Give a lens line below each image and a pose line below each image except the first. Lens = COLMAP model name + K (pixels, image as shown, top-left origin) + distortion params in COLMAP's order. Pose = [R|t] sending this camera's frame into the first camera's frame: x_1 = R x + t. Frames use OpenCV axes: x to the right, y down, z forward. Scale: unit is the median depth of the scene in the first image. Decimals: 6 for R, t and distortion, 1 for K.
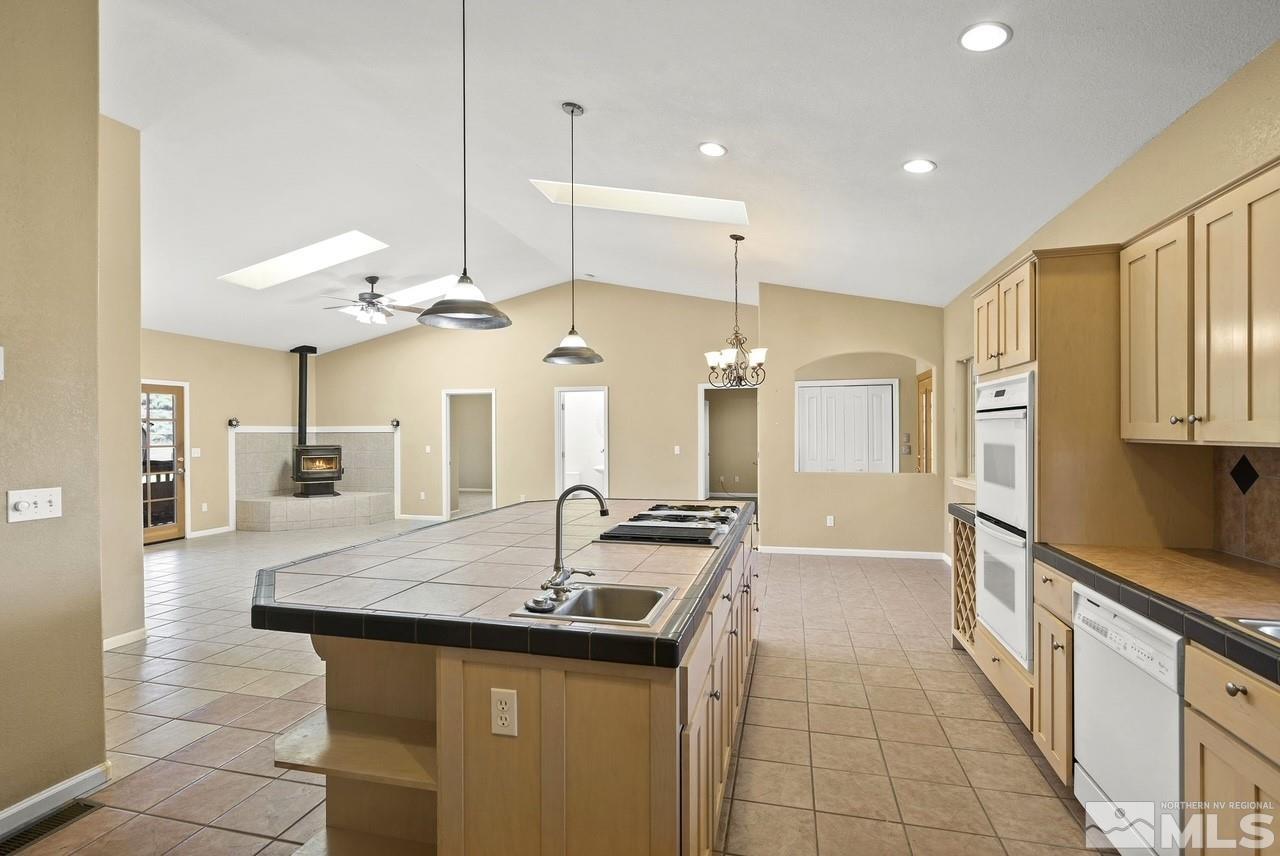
lens RADIAL K [[617.0, 0, 636.5], [0, 617.0, 433.5], [0, 0, 1]] dist [-0.000740, 0.000071]
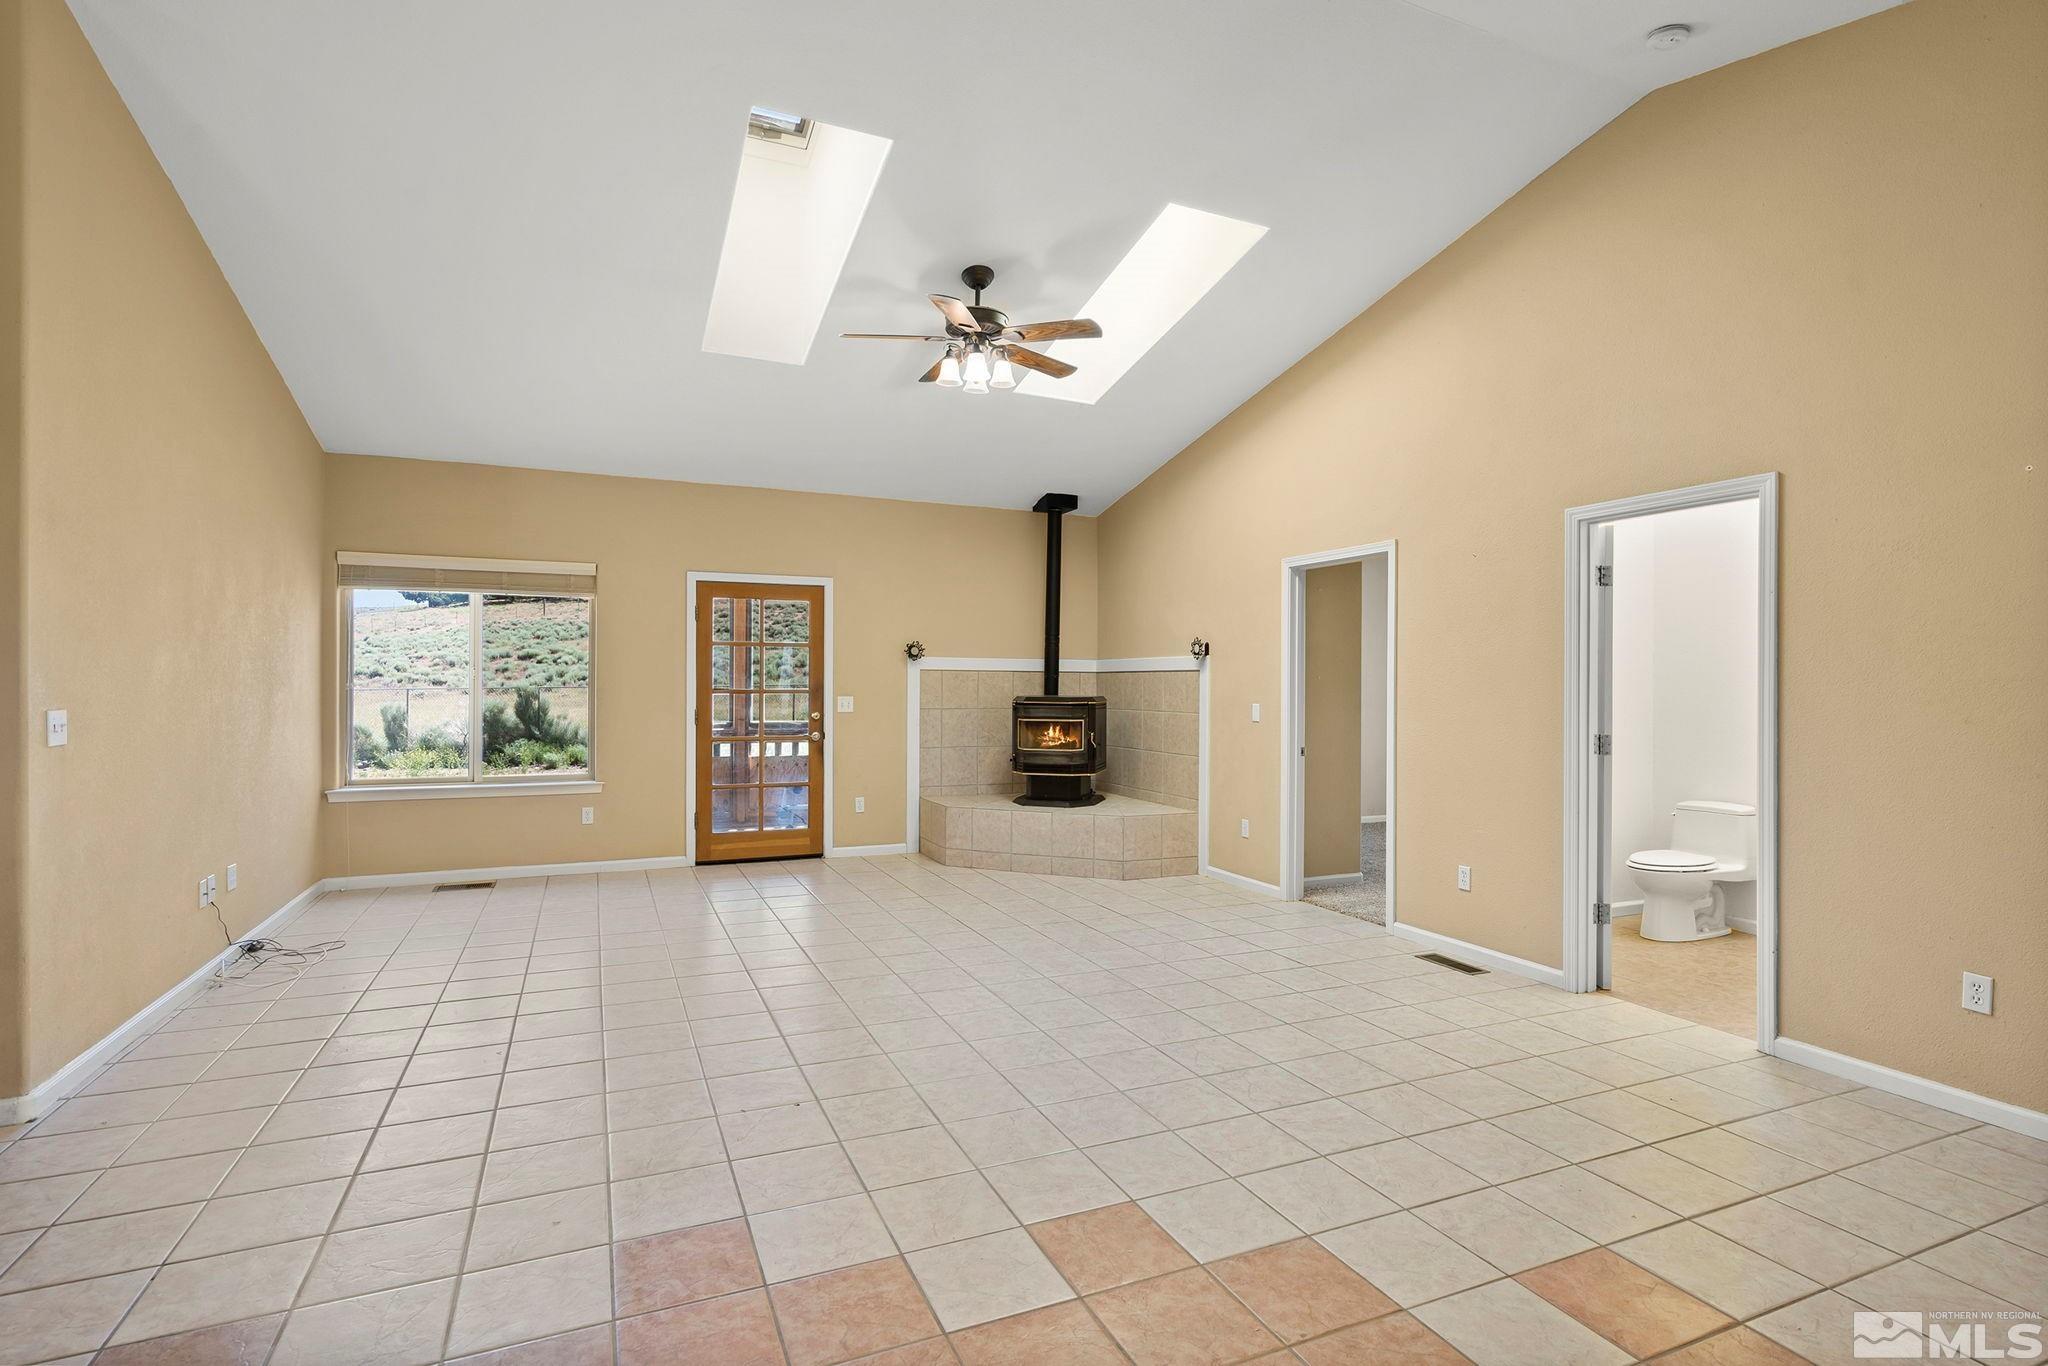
lens RADIAL K [[987.2, 0, 1021.9], [0, 987.2, 677.5], [0, 0, 1]] dist [-0.000740, 0.000071]
pose [[0.613465, 0.001637, -0.789720, 0.074414], [-0.011904, 0.999903, -0.007174, 0.009985], [0.789632, 0.013802, 0.613425, 0.516391]]
